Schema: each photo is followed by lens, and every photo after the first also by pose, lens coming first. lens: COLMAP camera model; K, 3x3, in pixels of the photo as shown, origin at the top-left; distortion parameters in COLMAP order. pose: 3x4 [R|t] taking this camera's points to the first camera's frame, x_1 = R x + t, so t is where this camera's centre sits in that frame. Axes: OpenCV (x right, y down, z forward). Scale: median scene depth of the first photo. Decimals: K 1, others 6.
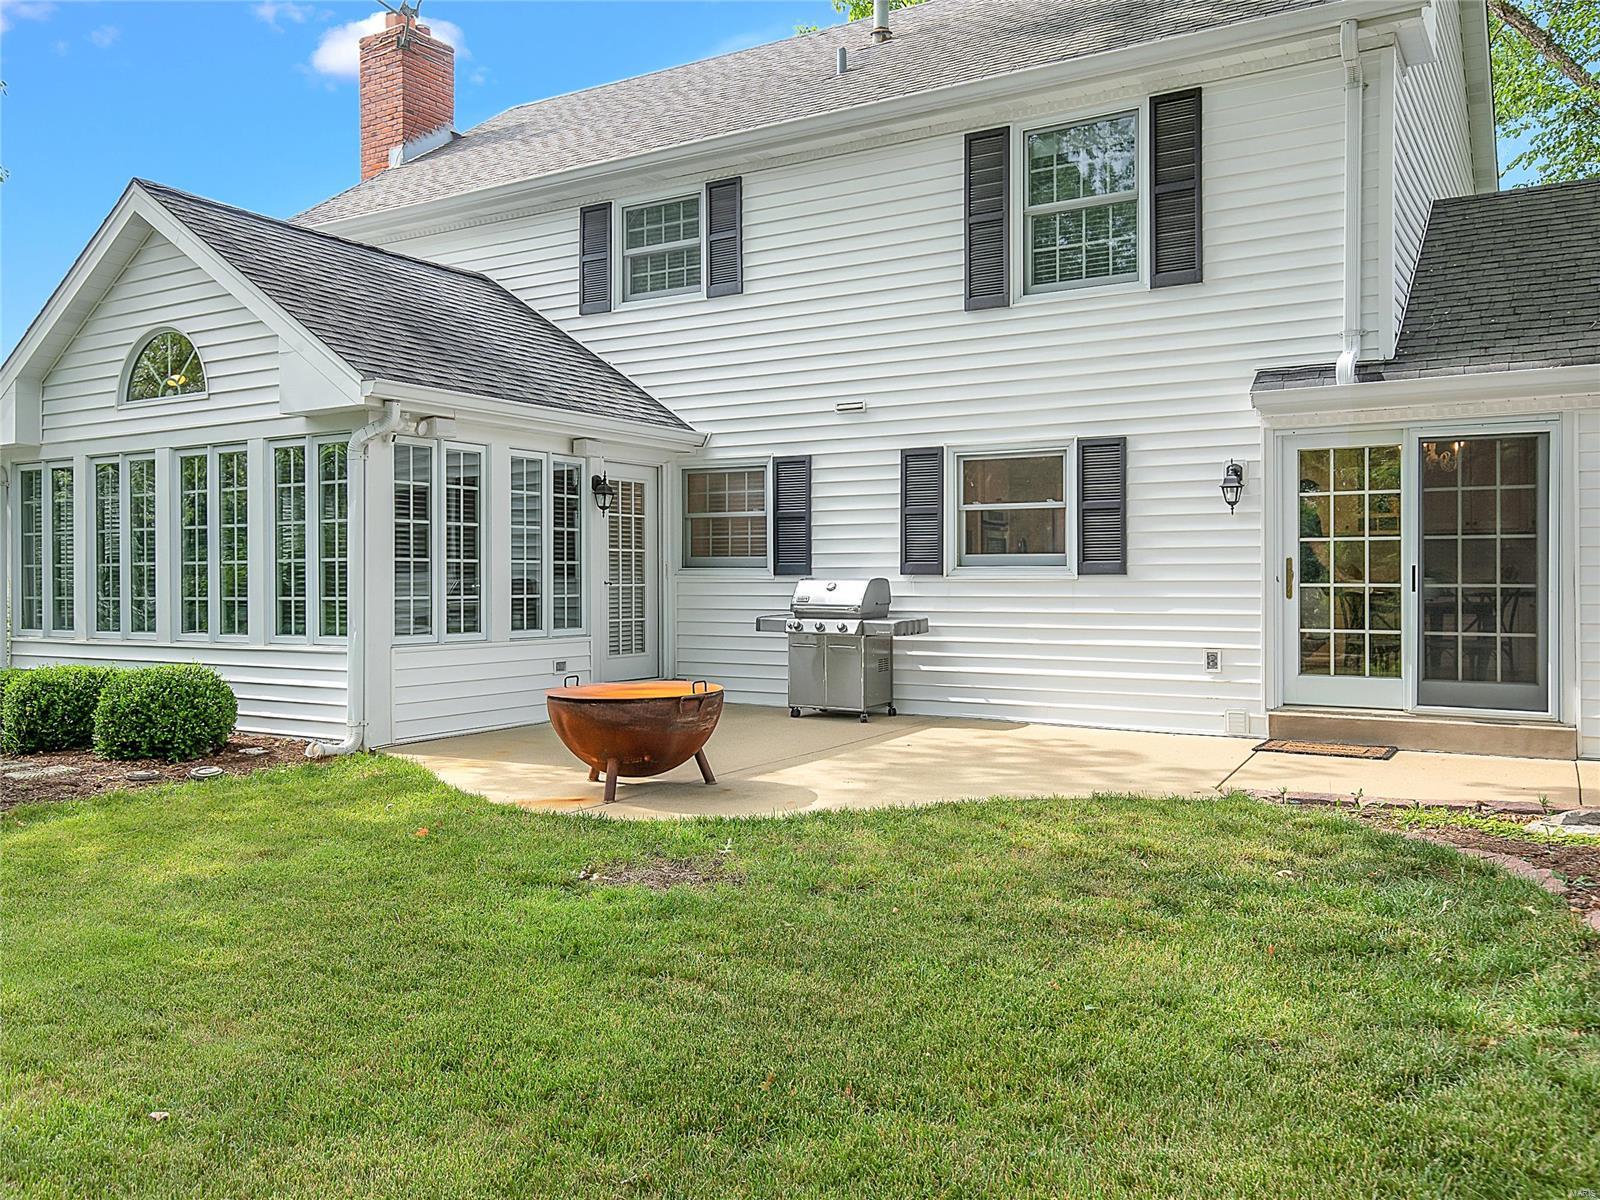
lens RADIAL K [[1300.3, 0, 800.6], [0, 1300.3, 593.1], [0, 0, 1]] dist [-0.003903, -0.002616]
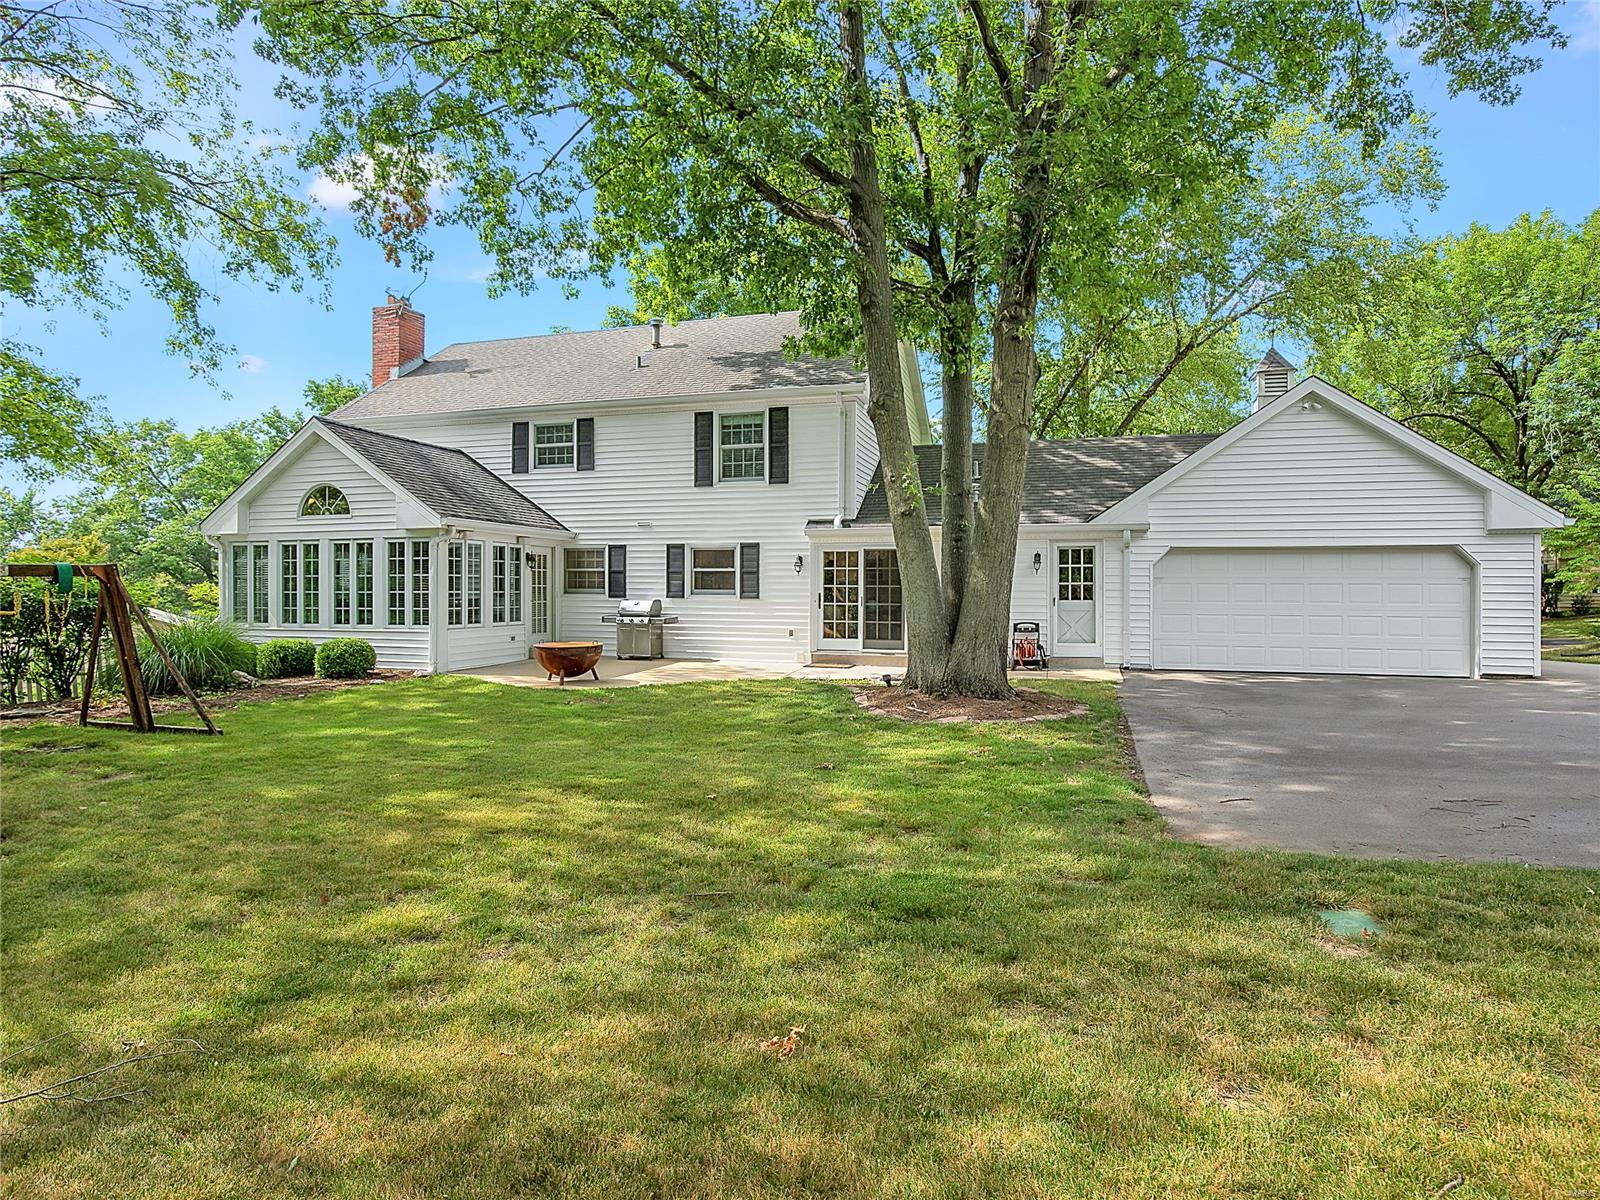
lens RADIAL K [[936.5, 0, 804.3], [0, 936.5, 594.8], [0, 0, 1]] dist [-0.022812, -0.000842]
pose [[0.970777, 0.002837, 0.239966, -0.087603], [-0.002062, 0.999992, -0.003480, -0.015046], [-0.239974, 0.002884, 0.970775, -0.705754]]
